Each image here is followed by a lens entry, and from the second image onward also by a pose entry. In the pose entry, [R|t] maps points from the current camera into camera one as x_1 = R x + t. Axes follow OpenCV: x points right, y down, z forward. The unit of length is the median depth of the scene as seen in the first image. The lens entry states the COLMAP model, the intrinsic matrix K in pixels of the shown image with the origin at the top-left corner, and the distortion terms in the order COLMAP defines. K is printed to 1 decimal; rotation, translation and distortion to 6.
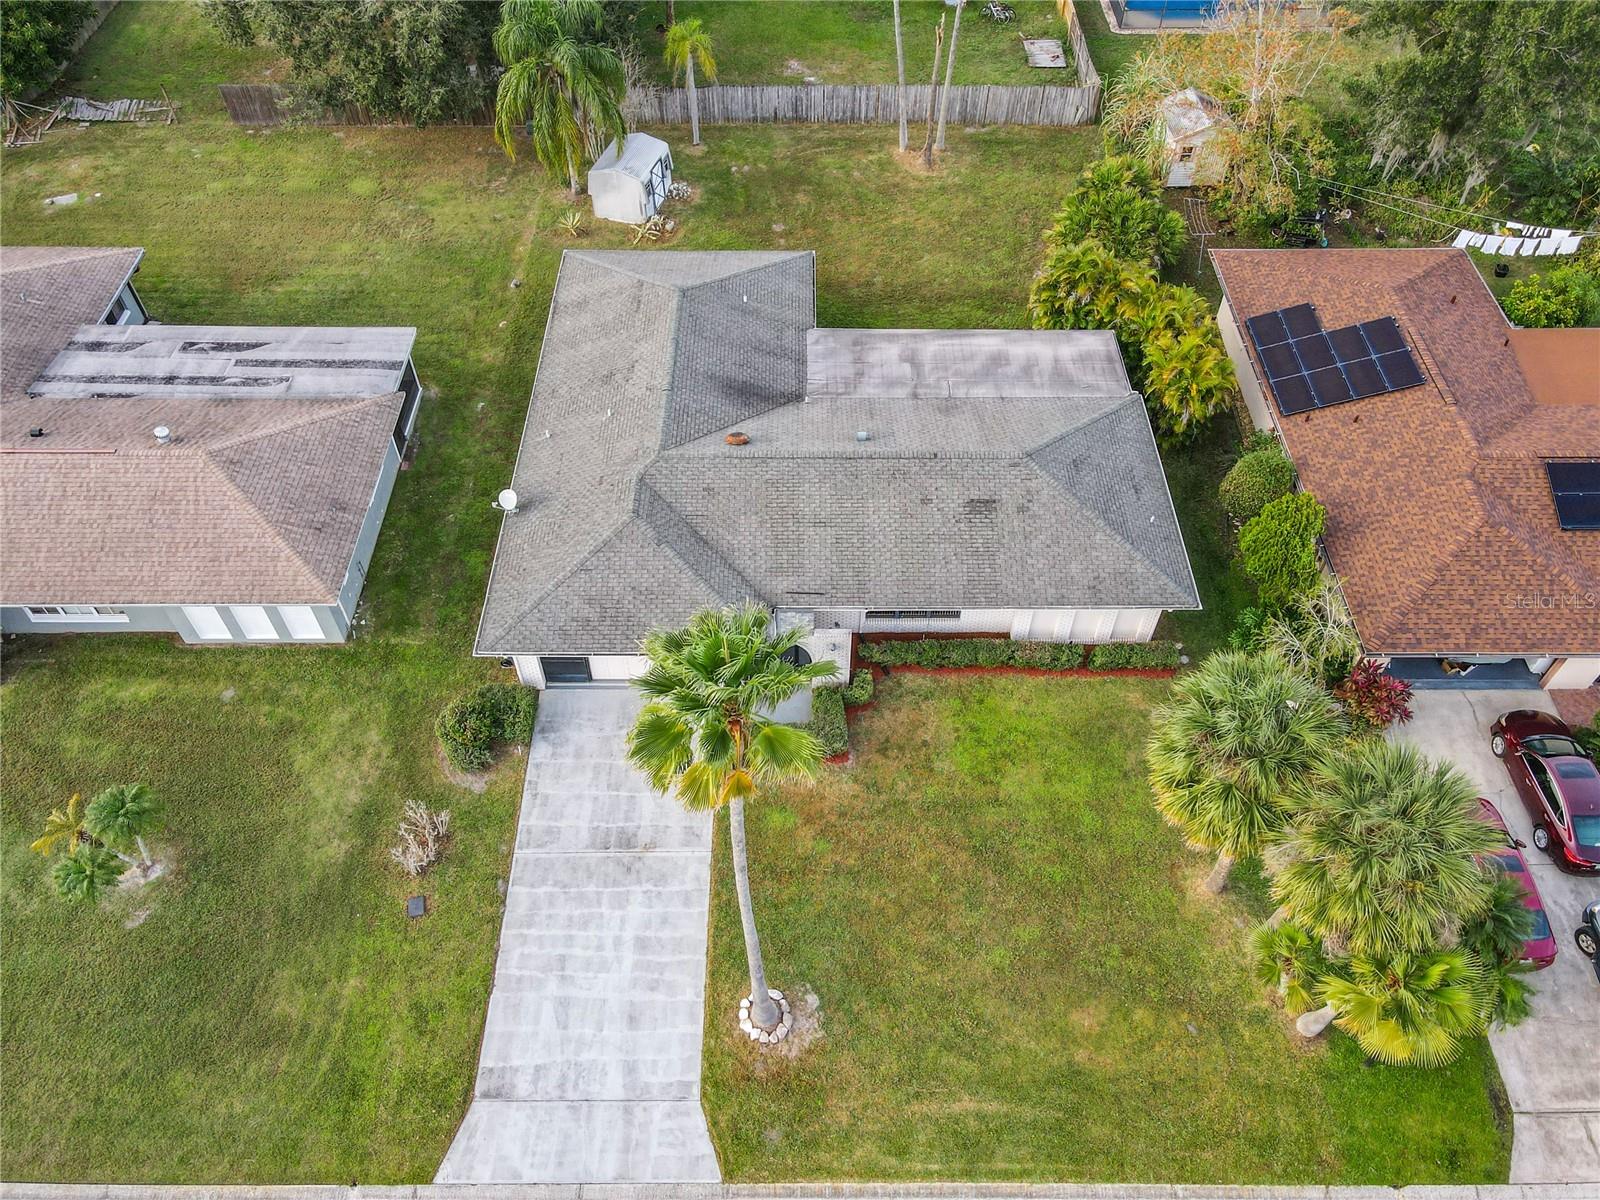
lens RADIAL K [[1194.5, 0, 793.5], [0, 1194.5, 629.5], [0, 0, 1]] dist [-0.003945, 0.037502]
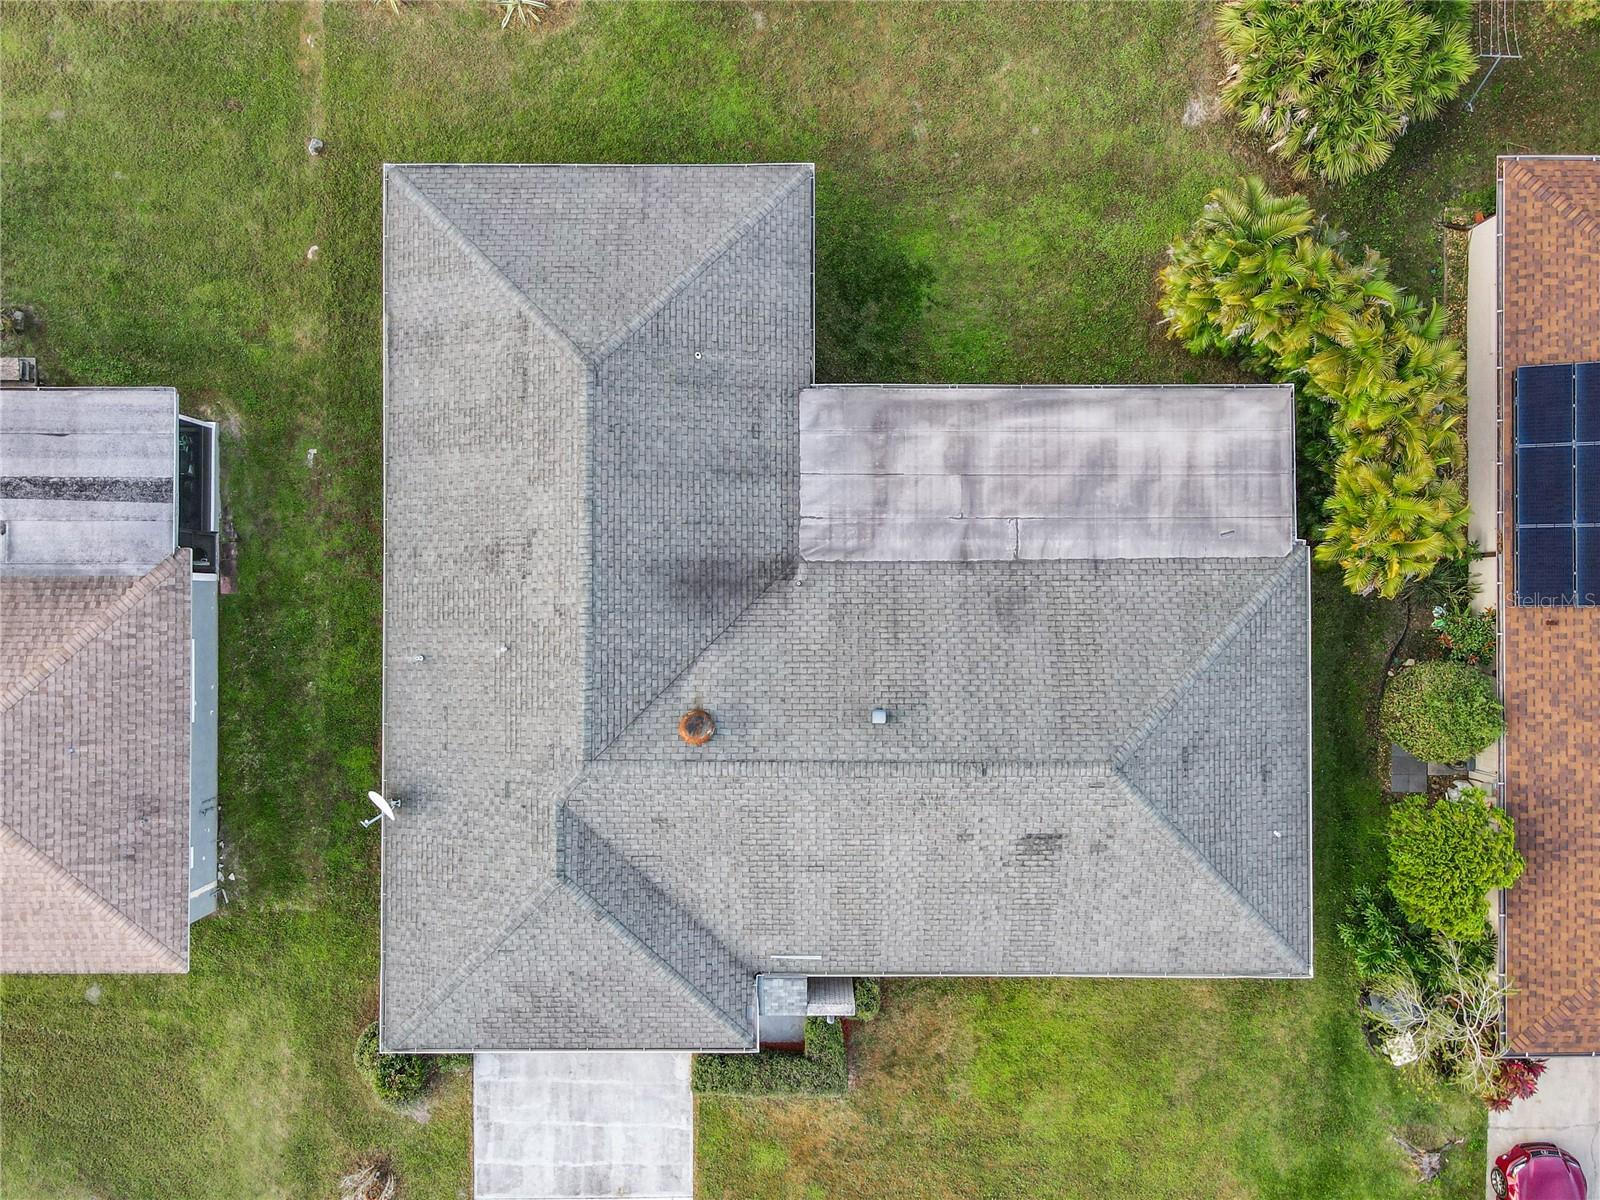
lens RADIAL K [[1194.5, 0, 791.6], [0, 1194.5, 587.1], [0, 0, 1]] dist [-0.003945, 0.037502]
pose [[0.999952, -0.004048, -0.008874, 0.014050], [0.008748, 0.774652, 0.632327, -0.662052], [0.004315, -0.632375, 0.774651, 0.528093]]
